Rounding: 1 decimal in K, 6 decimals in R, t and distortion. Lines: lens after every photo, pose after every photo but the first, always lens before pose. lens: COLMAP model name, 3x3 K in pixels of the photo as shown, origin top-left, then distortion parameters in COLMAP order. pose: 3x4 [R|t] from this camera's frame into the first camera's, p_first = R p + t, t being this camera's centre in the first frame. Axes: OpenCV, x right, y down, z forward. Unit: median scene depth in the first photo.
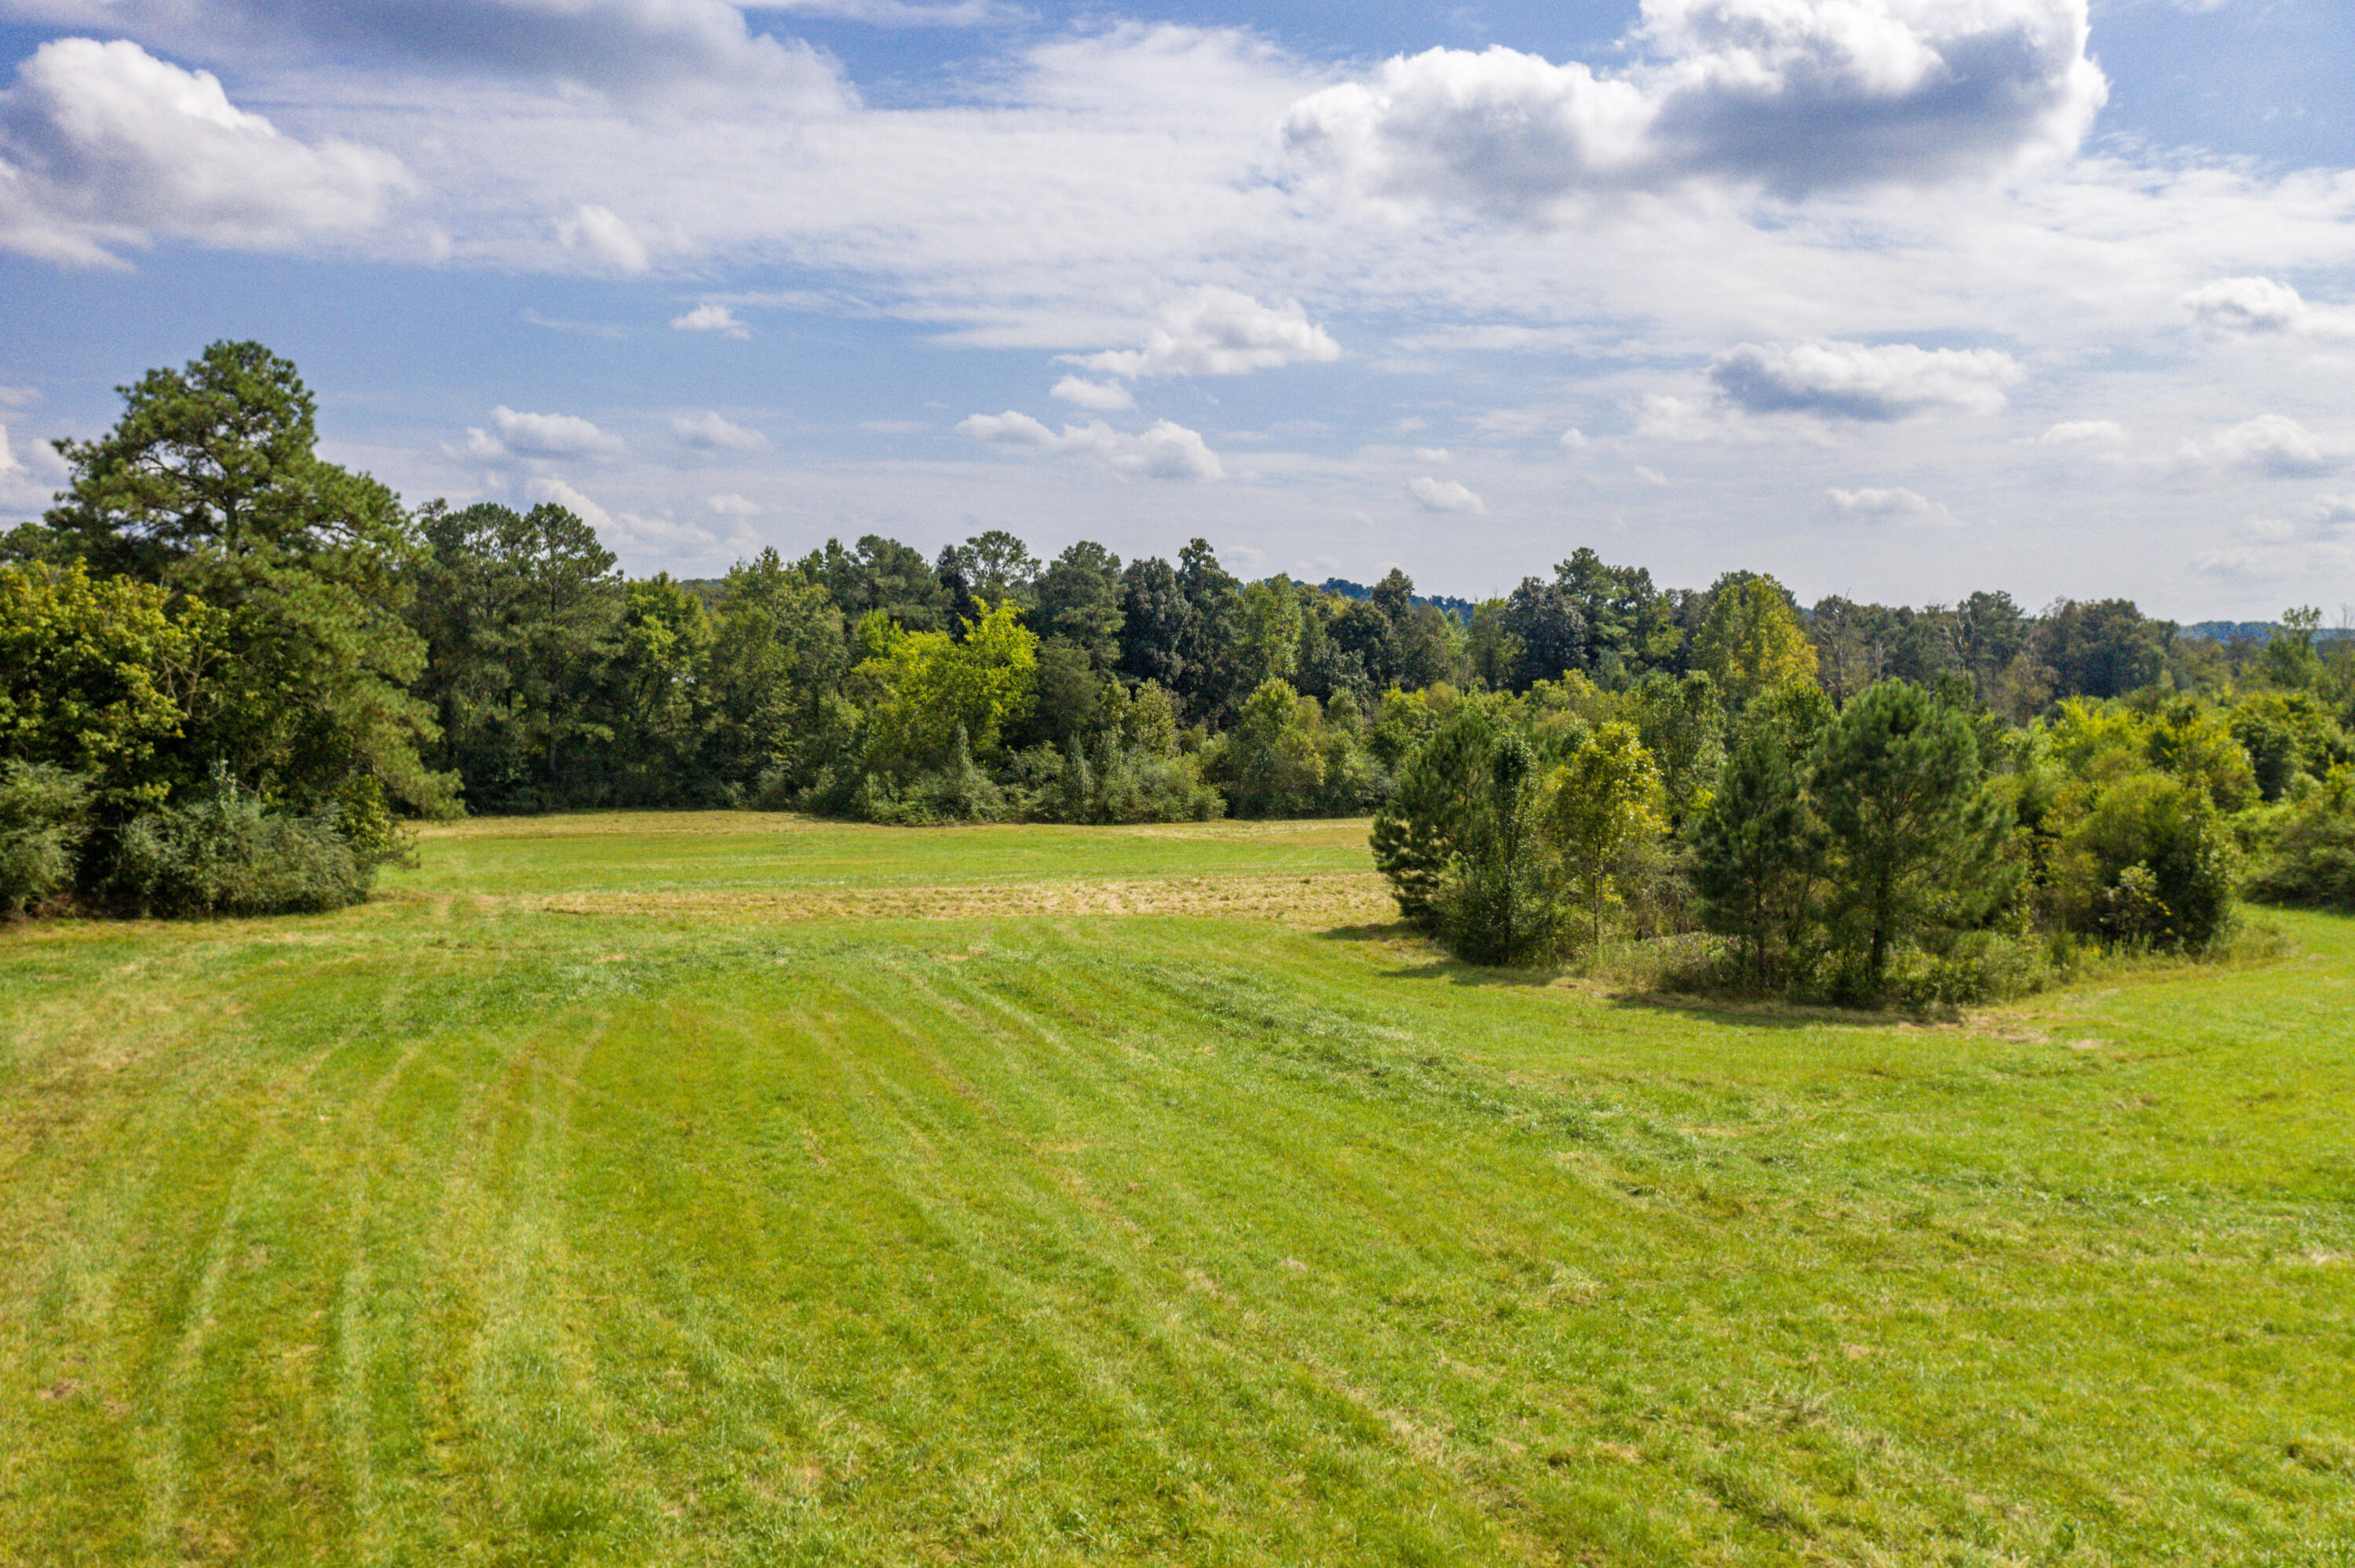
lens RADIAL K [[1865.3, 0, 1179.6], [0, 1865.3, 794.7], [0, 0, 1]] dist [-0.009354, 0.002012]
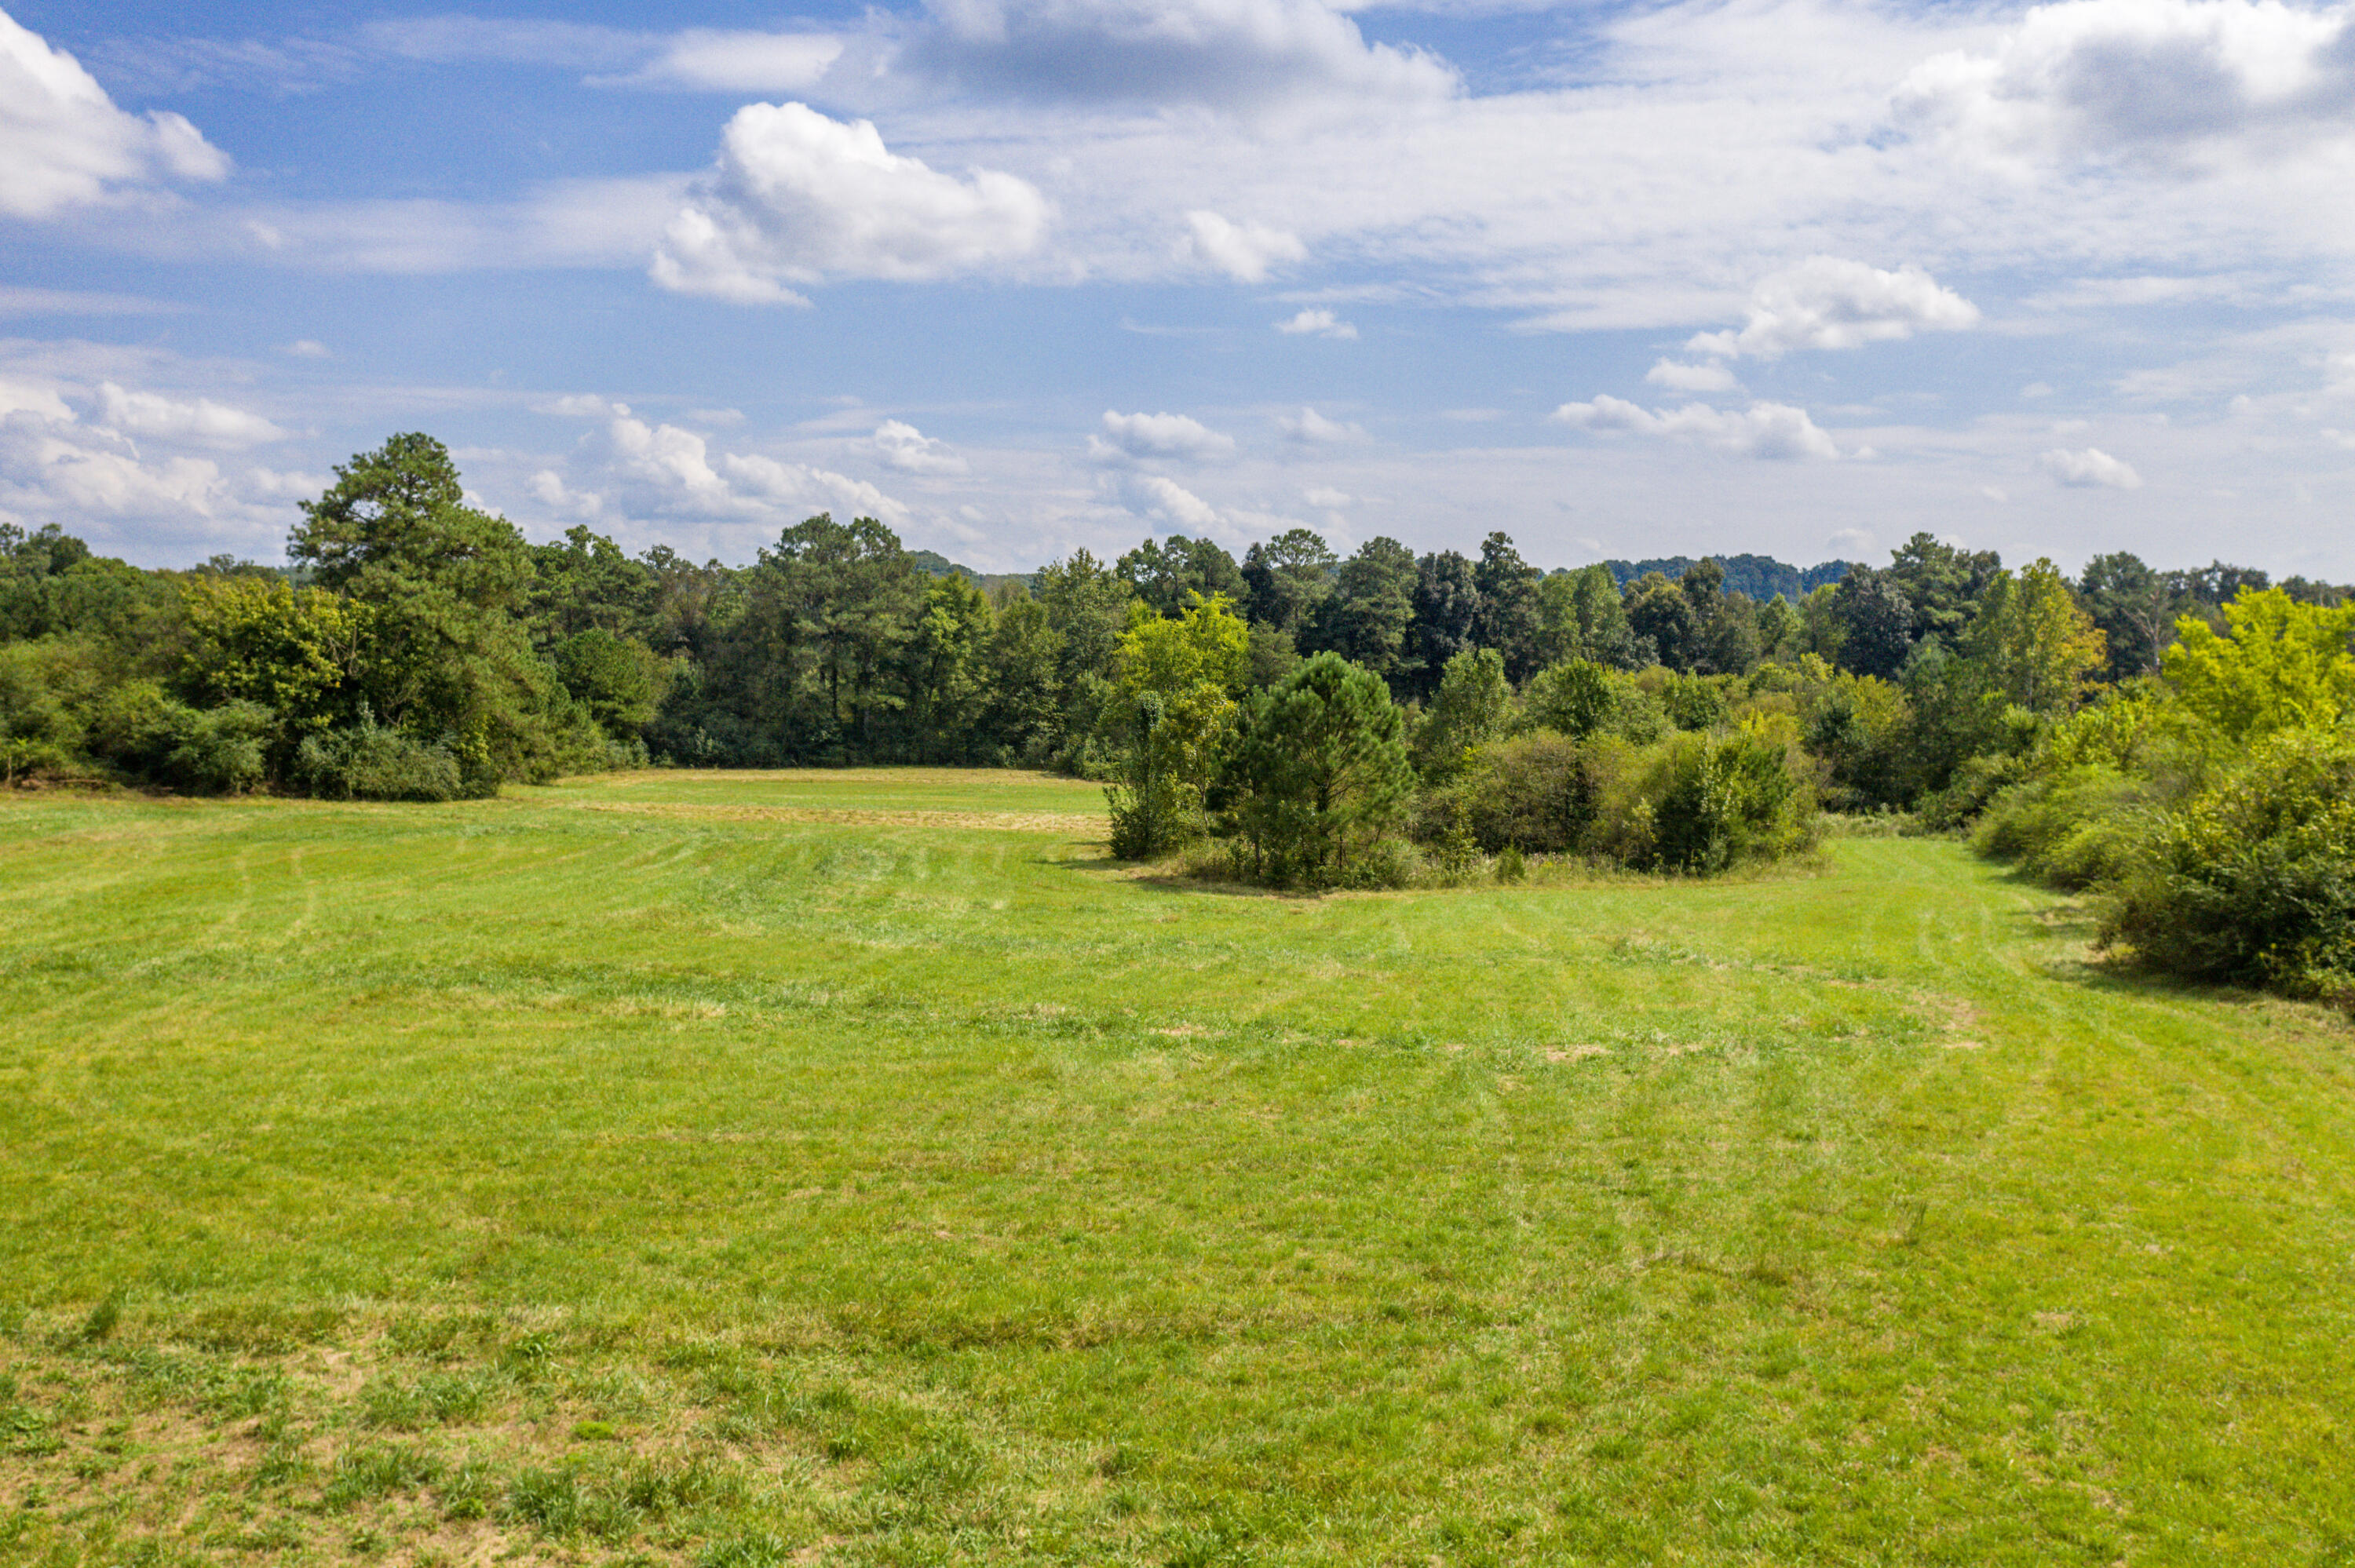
lens RADIAL K [[1865.3, 0, 1170.1], [0, 1865.3, 788.8], [0, 0, 1]] dist [-0.009354, 0.002012]
pose [[0.949991, 0.022288, -0.311480, 0.245997], [-0.021482, 0.999751, 0.006017, 0.012100], [0.311537, 0.000976, 0.950234, -0.115175]]
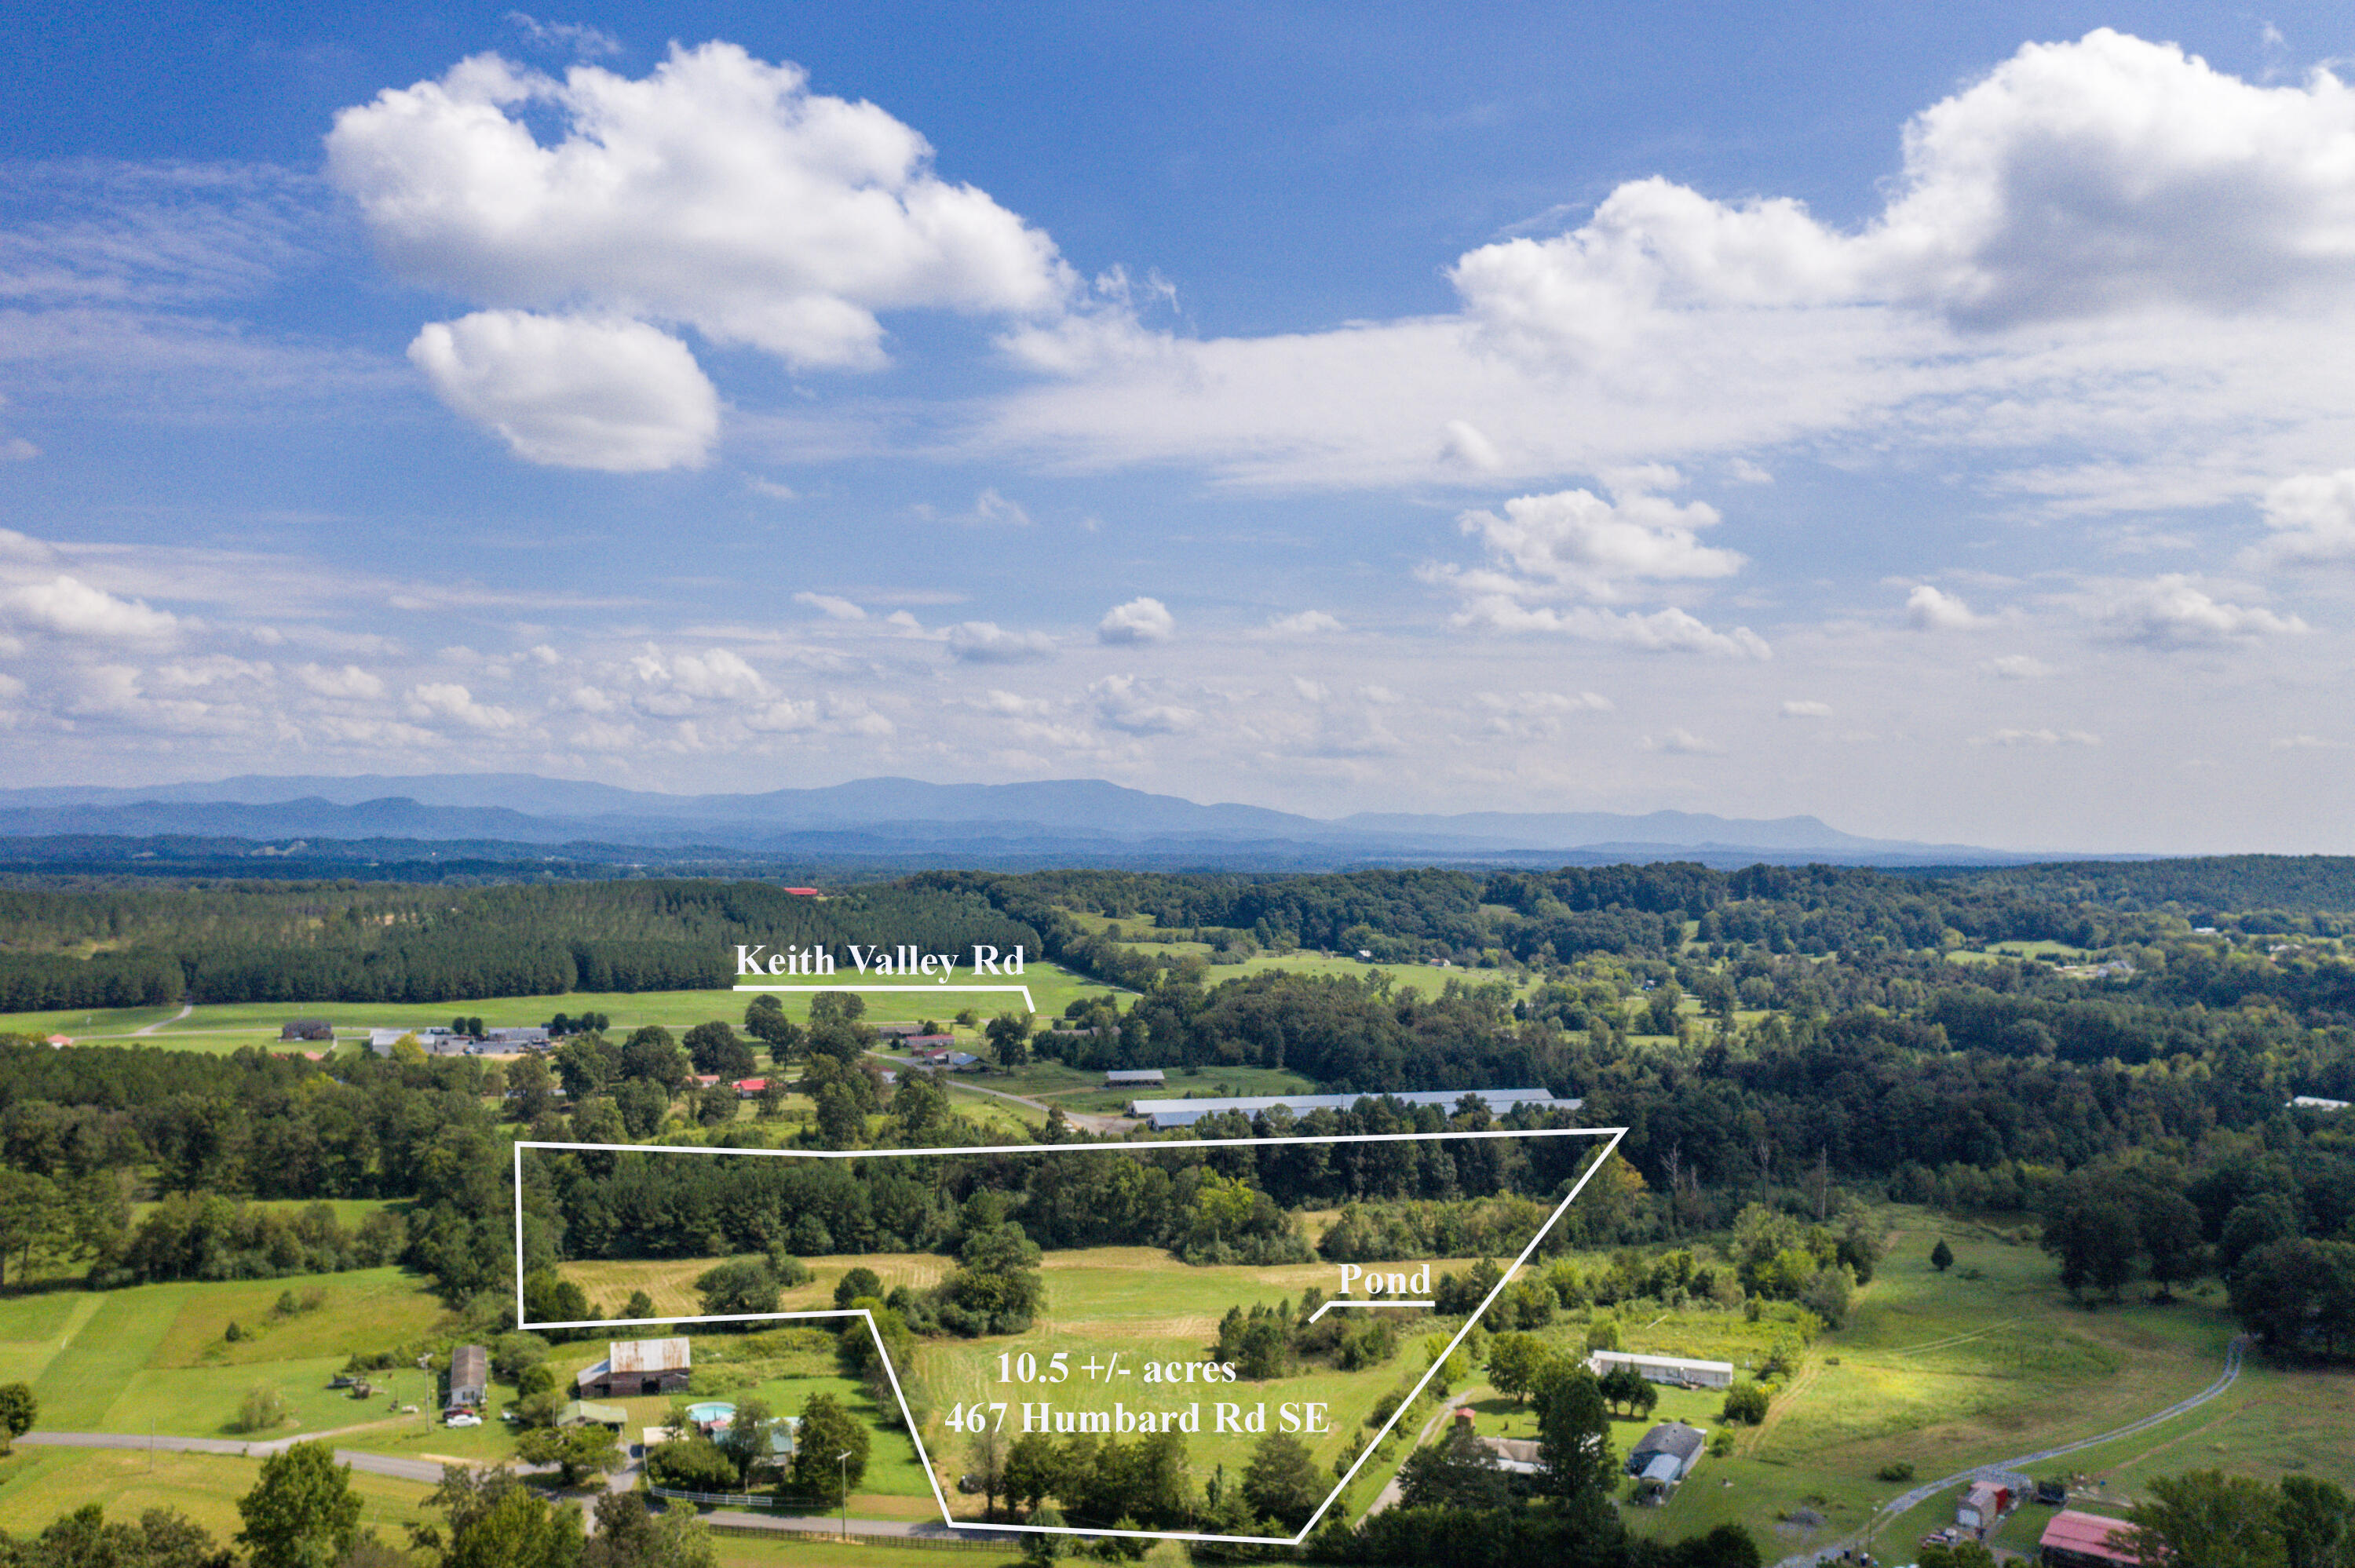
lens RADIAL K [[1865.3, 0, 1183.7], [0, 1865.3, 849.7], [0, 0, 1]] dist [-0.009354, 0.002012]
pose [[0.948082, -0.000993, -0.318026, 0.725889], [-0.019806, 0.997870, -0.062159, -0.426452], [0.317410, 0.065230, 0.946042, -1.731525]]
